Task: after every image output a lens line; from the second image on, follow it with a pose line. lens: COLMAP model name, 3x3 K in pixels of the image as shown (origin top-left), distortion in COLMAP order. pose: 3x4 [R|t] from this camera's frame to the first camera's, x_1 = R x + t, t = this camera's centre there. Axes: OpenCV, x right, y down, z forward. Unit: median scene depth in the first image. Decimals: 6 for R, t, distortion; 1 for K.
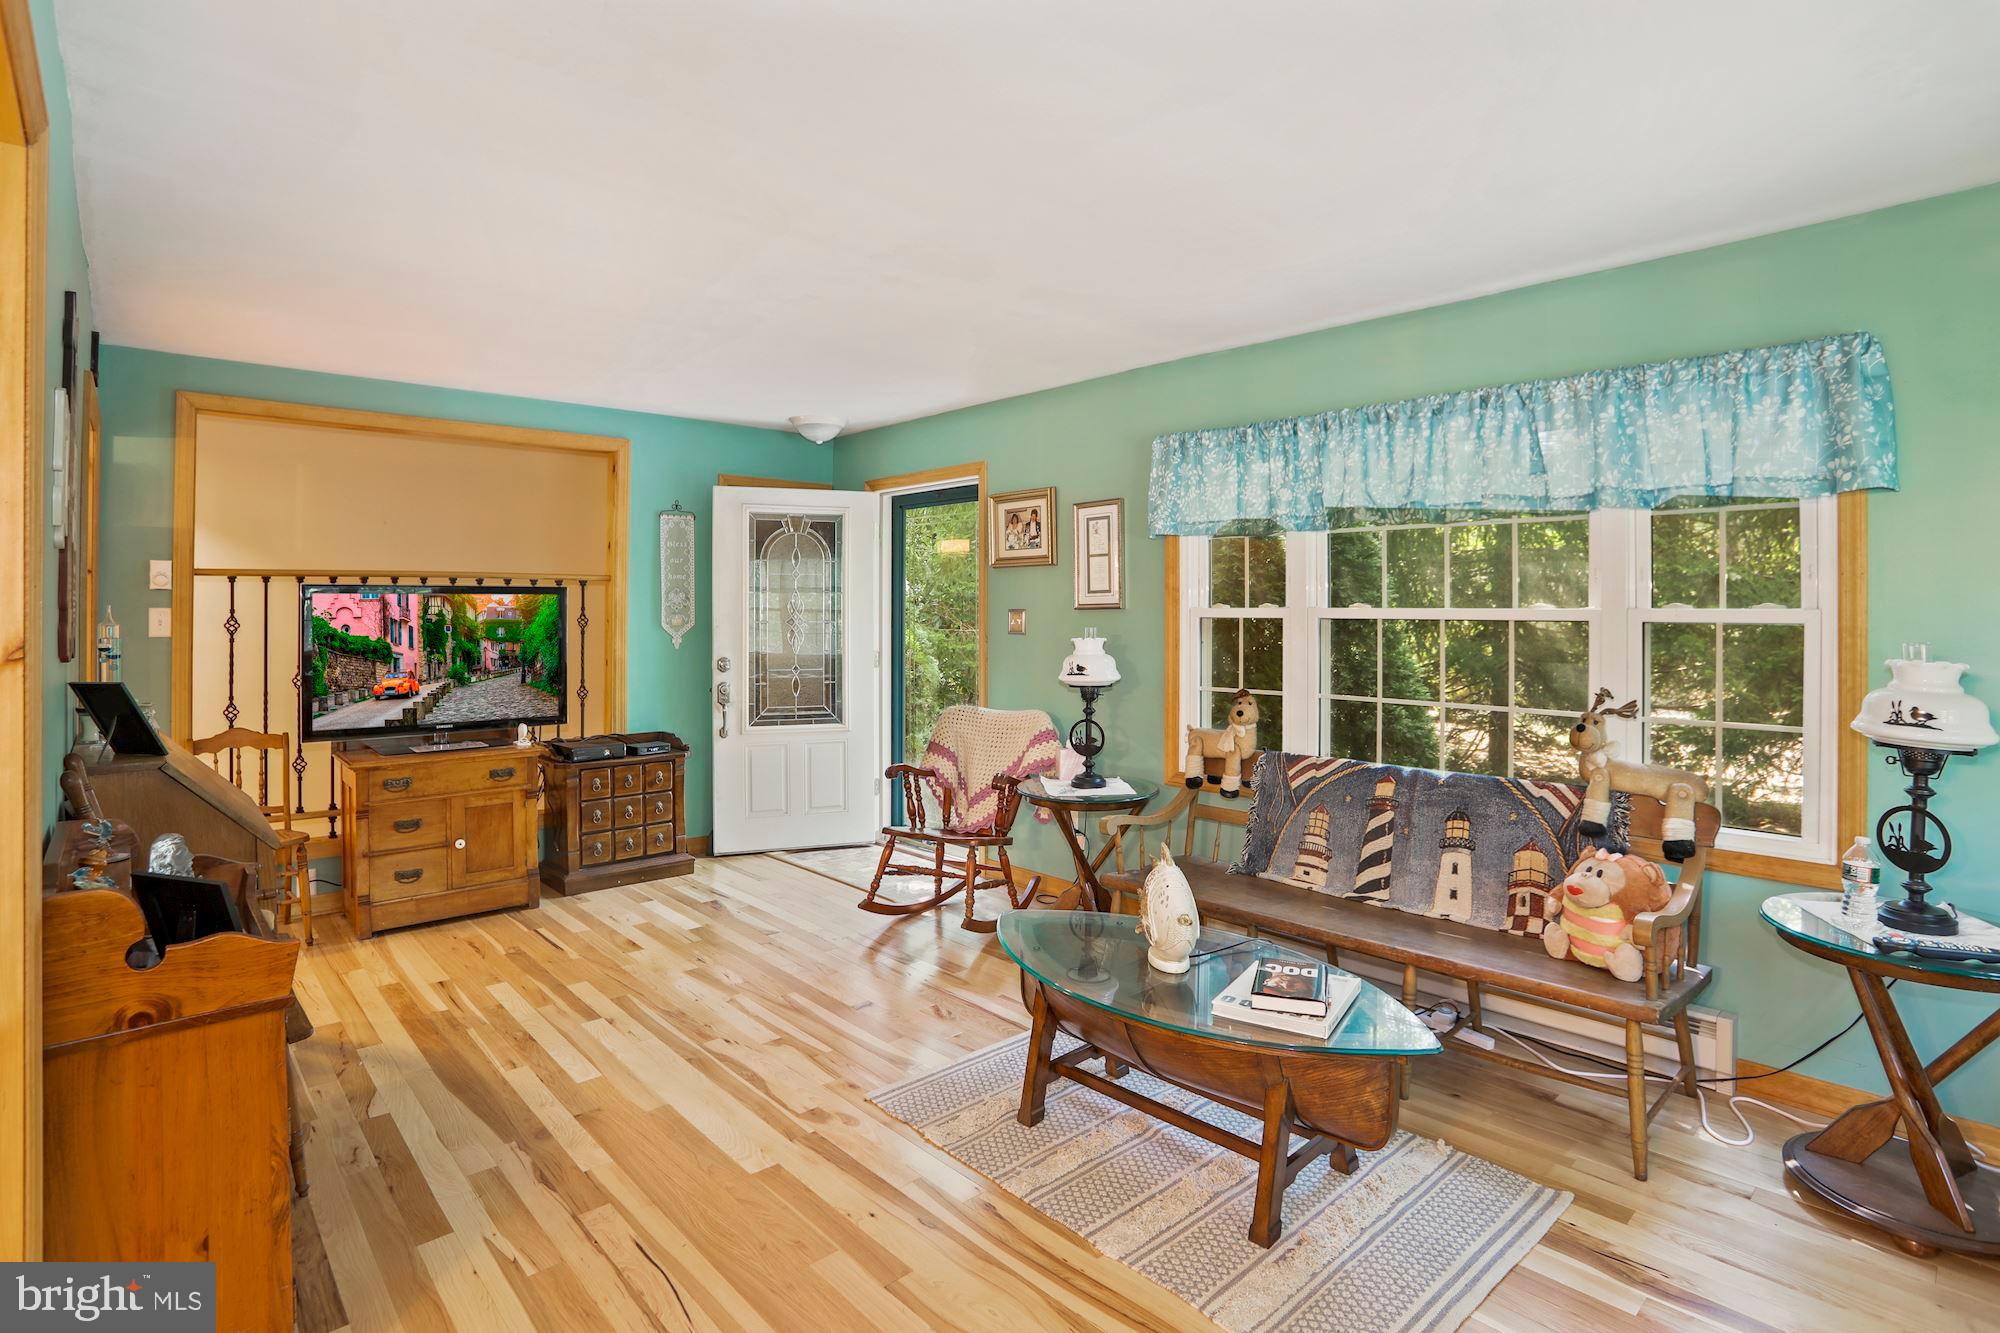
lens RADIAL K [[975.1, 0, 997.0], [0, 975.1, 644.6], [0, 0, 1]] dist [-0.078753, 0.029811]
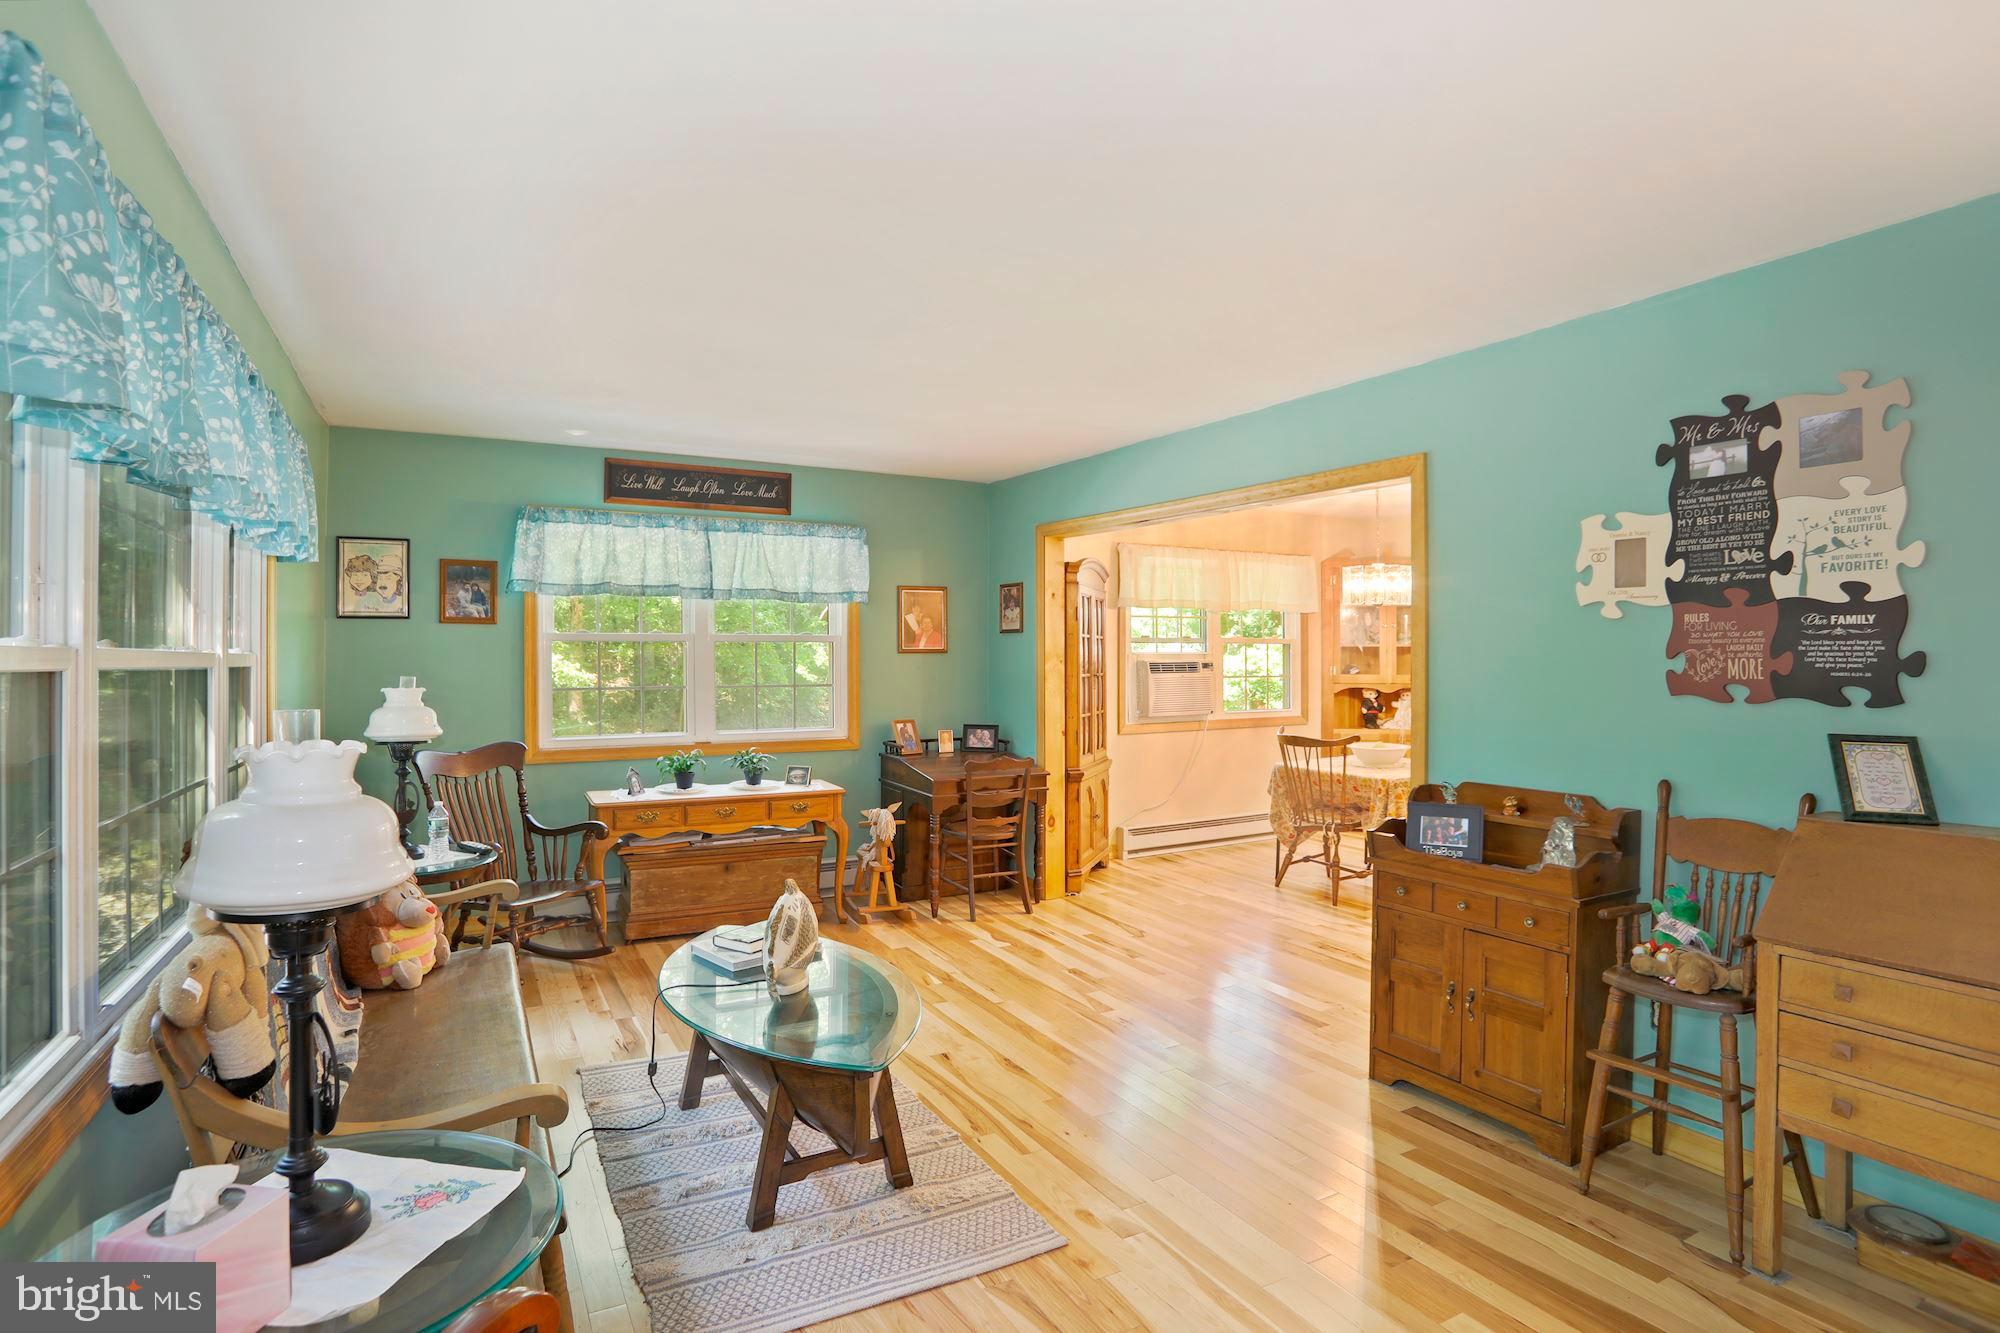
lens RADIAL K [[975.1, 0, 997.0], [0, 975.1, 644.6], [0, 0, 1]] dist [-0.078753, 0.029811]
pose [[-0.969998, 0.004723, 0.243068, -0.320010], [0.009416, 0.999791, 0.018150, -0.068539], [-0.242931, 0.019894, -0.969839, 2.034375]]
